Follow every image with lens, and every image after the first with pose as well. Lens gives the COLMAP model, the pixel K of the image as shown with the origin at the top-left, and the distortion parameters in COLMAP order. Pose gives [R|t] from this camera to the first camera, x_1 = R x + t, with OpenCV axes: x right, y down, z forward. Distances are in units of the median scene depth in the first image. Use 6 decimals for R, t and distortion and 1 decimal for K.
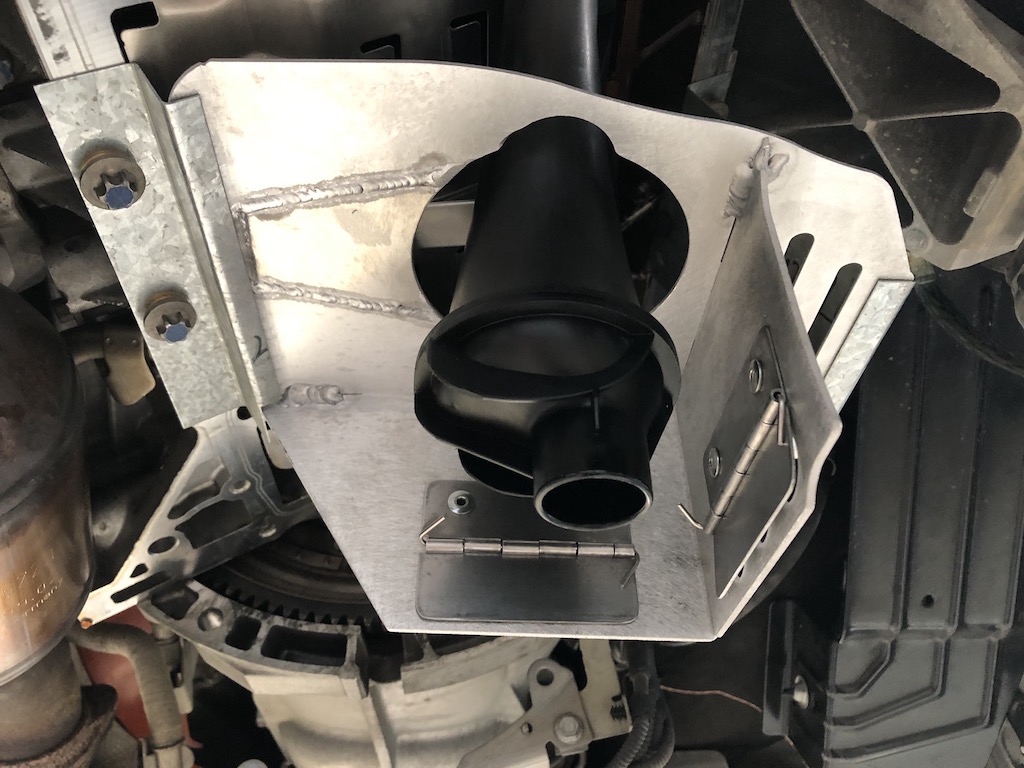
lens RADIAL K [[980.0, 0, 512.0], [0, 980.0, 384.0], [0, 0, 1]] dist [-0.023578, -0.012229]
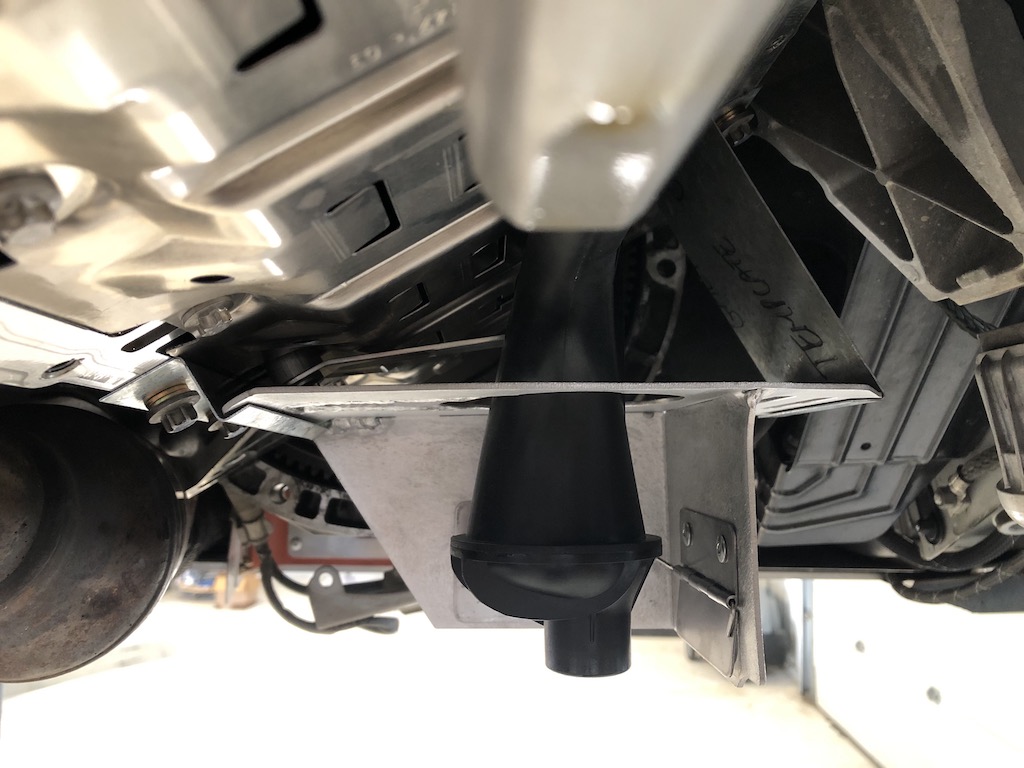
lens RADIAL K [[980.0, 0, 512.0], [0, 980.0, 384.0], [0, 0, 1]] dist [-0.023578, -0.012229]
pose [[0.999996, -0.001198, 0.002611, -0.018766], [-0.000583, 0.805138, 0.593087, -0.715286], [-0.002813, -0.593086, 0.805134, 0.091215]]
